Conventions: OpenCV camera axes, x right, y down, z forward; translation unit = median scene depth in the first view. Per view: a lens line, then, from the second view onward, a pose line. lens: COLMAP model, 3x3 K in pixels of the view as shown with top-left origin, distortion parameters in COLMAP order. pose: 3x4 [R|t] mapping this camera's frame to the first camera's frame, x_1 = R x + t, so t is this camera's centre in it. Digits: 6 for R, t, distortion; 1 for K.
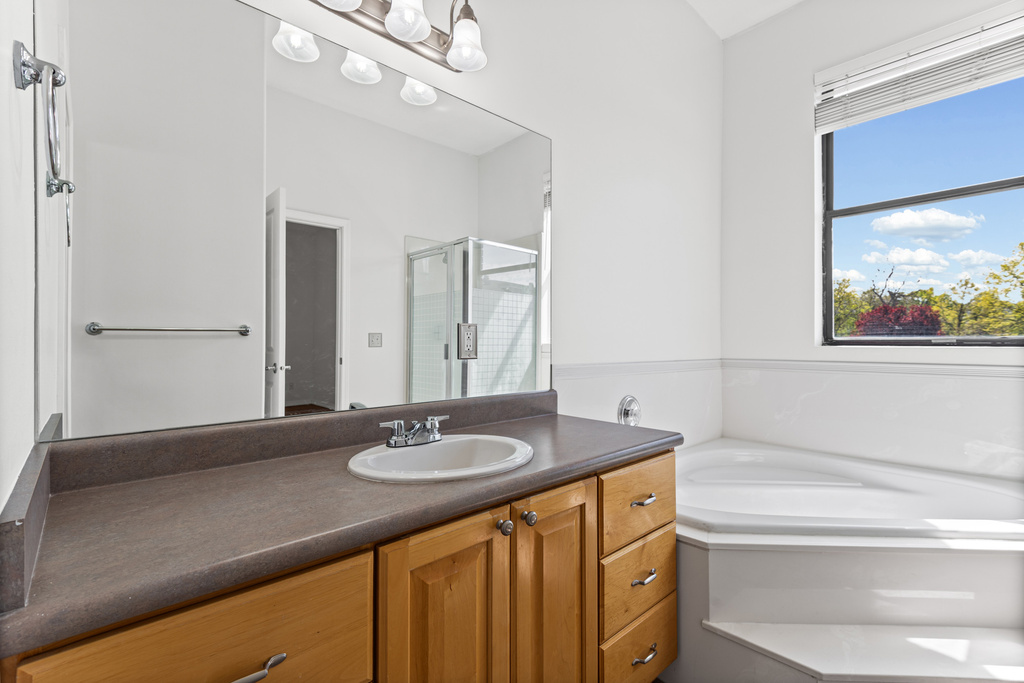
lens RADIAL K [[463.5, 0, 519.8], [0, 463.5, 344.4], [0, 0, 1]] dist [0.026207, -0.013476]
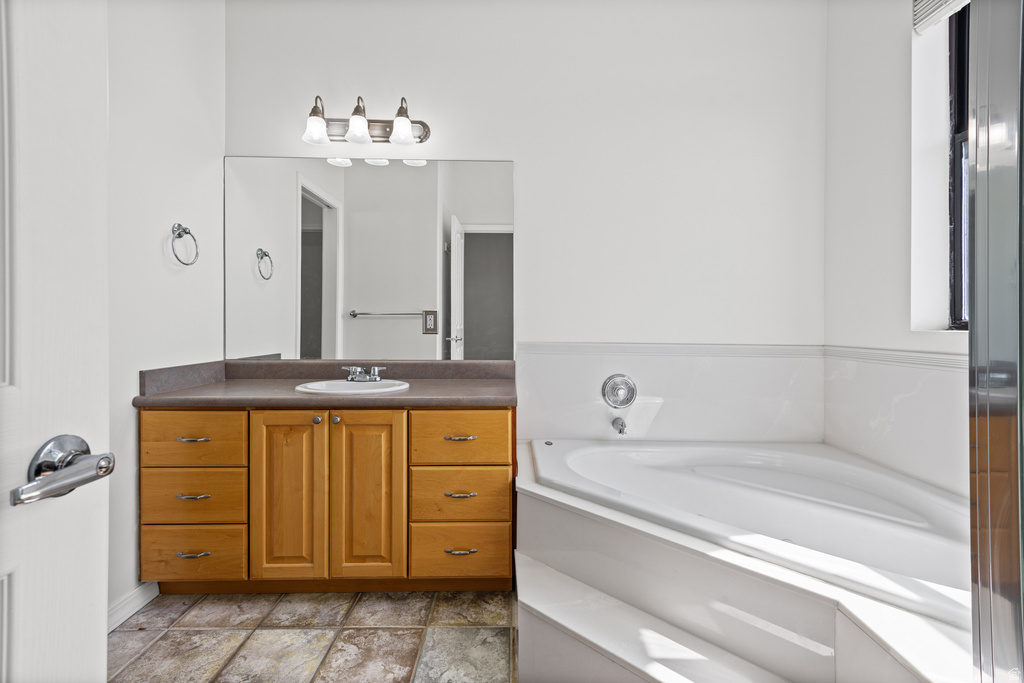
lens RADIAL K [[503.5, 0, 530.9], [0, 503.5, 318.6], [0, 0, 1]] dist [0.018910, -0.000312]
pose [[0.731679, 0.000866, -0.681648, 0.923777], [-0.006752, 0.999959, -0.005977, -0.007440], [0.681616, 0.008975, 0.731655, 0.034983]]
